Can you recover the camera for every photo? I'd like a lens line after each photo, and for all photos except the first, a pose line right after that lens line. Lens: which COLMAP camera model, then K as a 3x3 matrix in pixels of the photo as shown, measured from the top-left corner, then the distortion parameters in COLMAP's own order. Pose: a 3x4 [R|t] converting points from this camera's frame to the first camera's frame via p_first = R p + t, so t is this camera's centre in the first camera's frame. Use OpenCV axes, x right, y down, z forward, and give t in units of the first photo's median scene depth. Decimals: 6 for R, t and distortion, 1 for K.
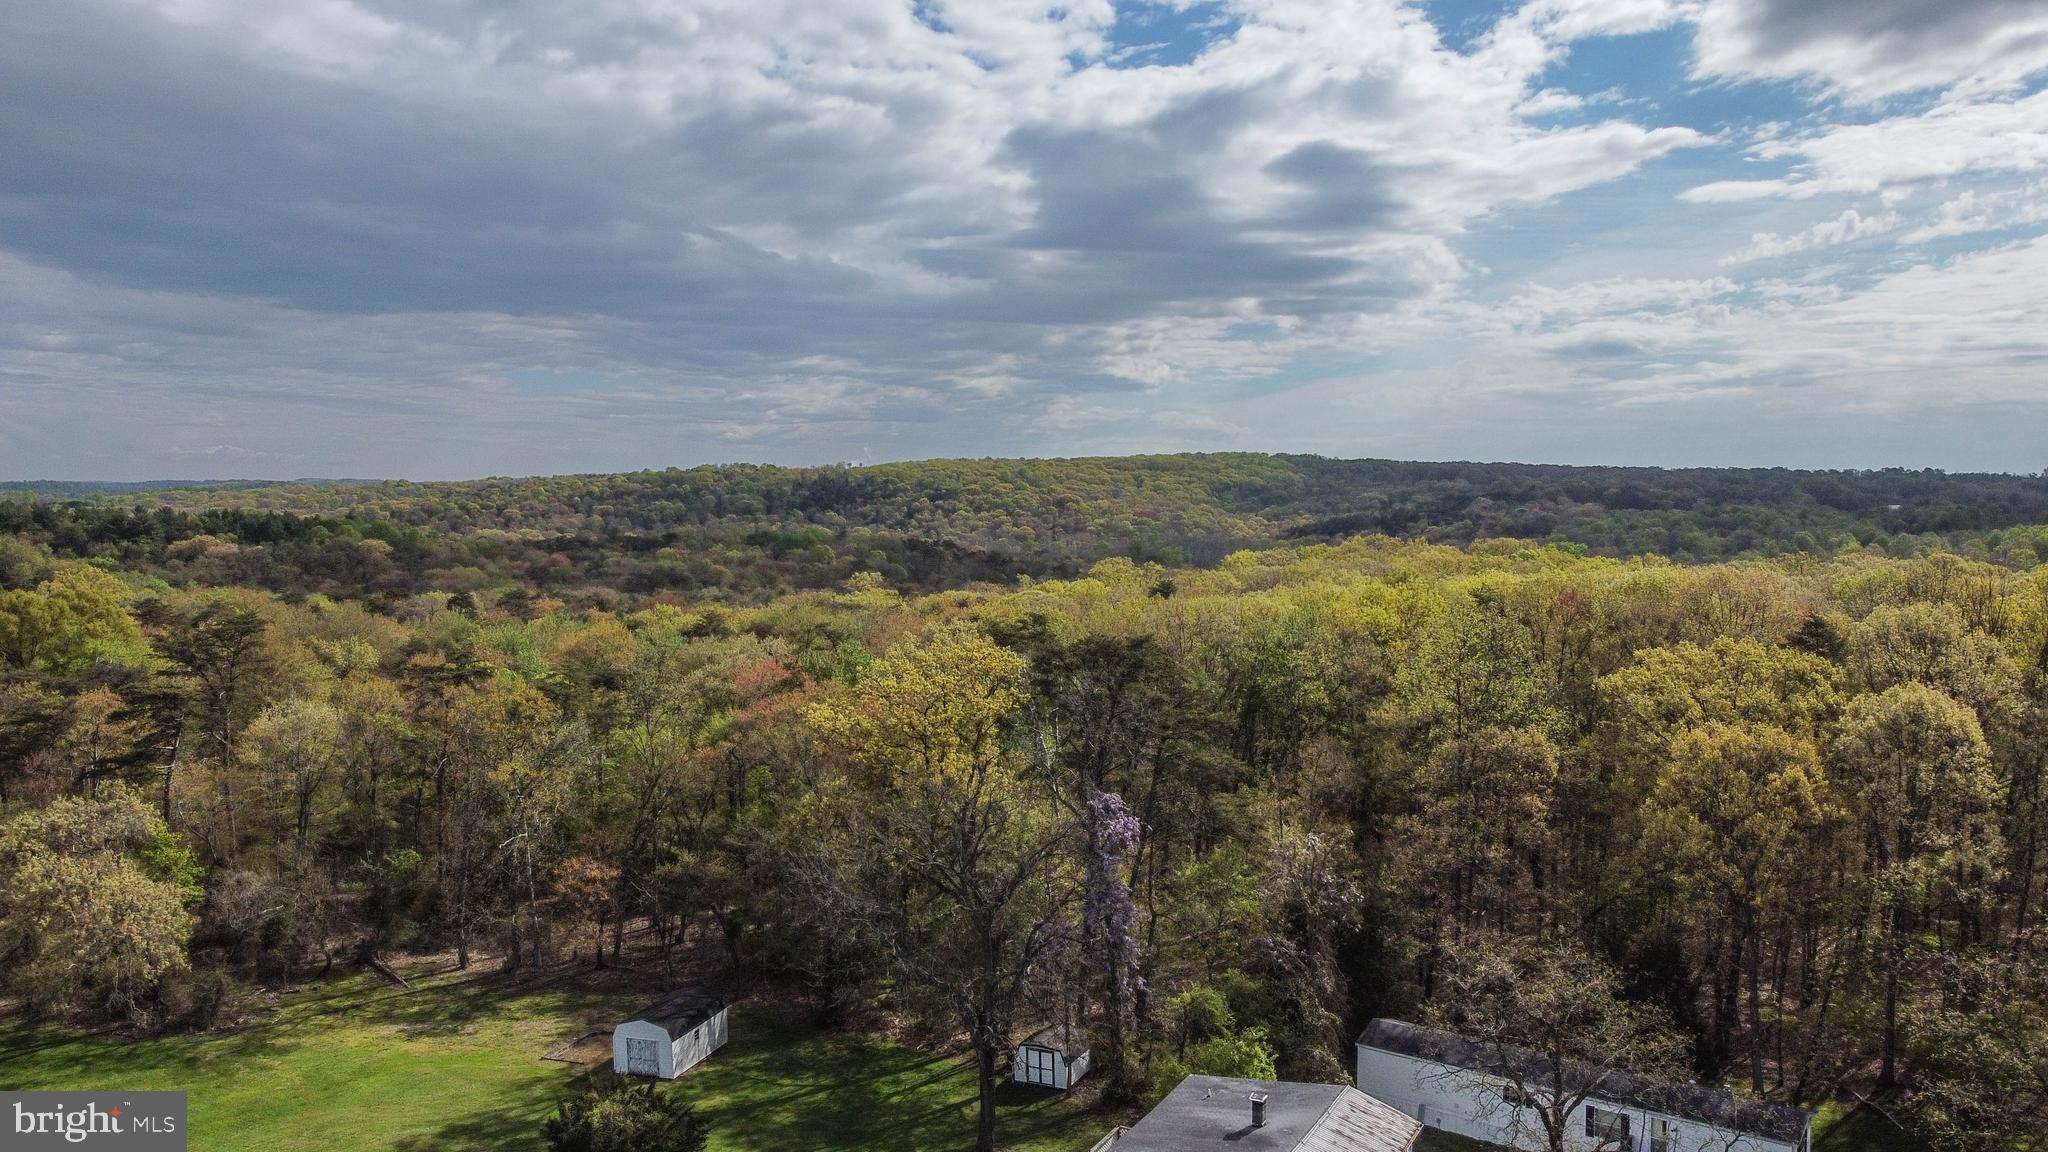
lens RADIAL K [[1556.1, 0, 1022.8], [0, 1556.1, 580.6], [0, 0, 1]] dist [-0.000369, -0.003721]
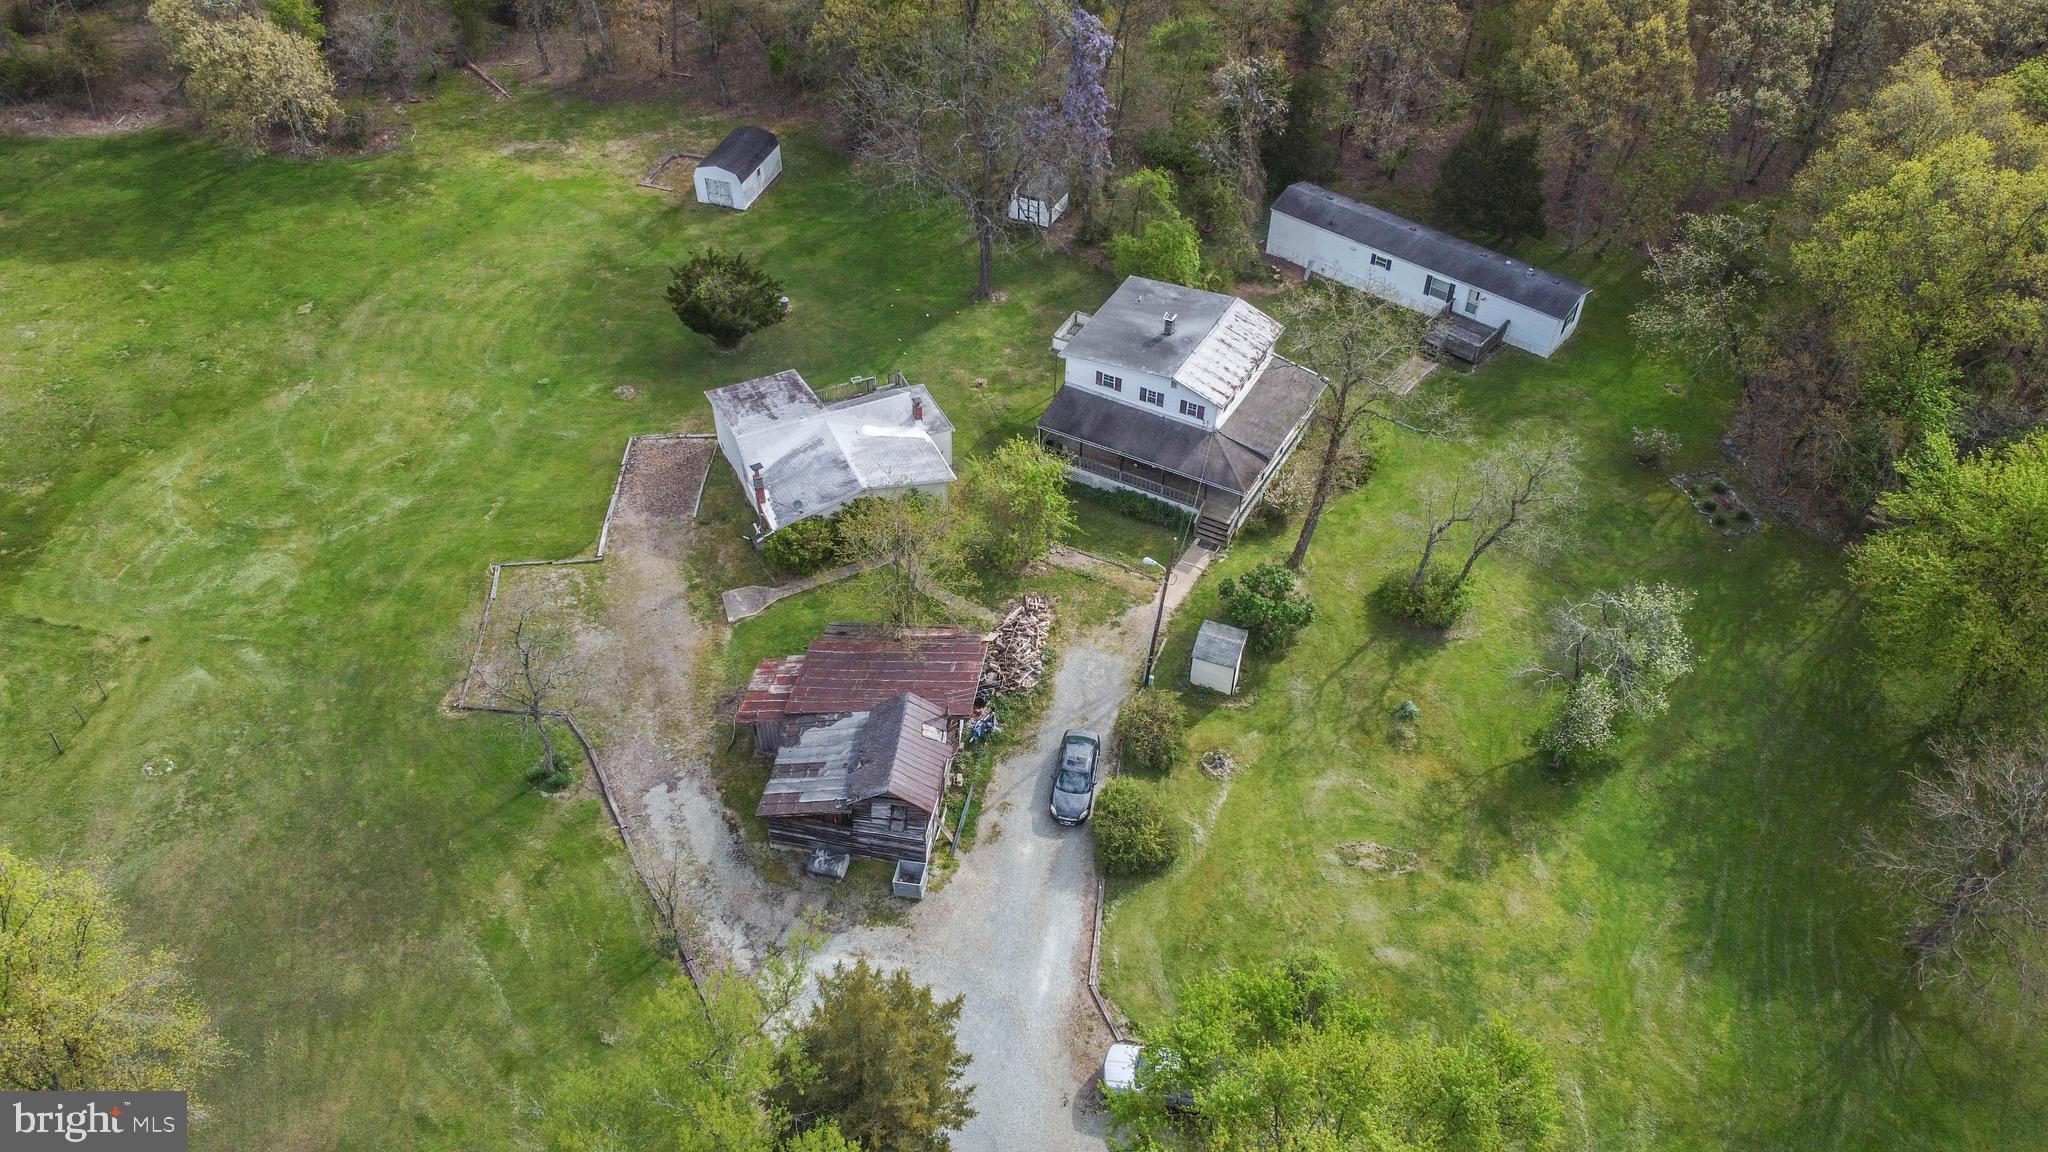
lens RADIAL K [[1556.1, 0, 1024.5], [0, 1556.1, 574.6], [0, 0, 1]] dist [-0.000369, -0.003721]
pose [[0.999776, 0.021073, -0.001909, 0.017393], [-0.014807, 0.761205, 0.648343, -0.296140], [0.015116, -0.648169, 0.761346, -0.180714]]
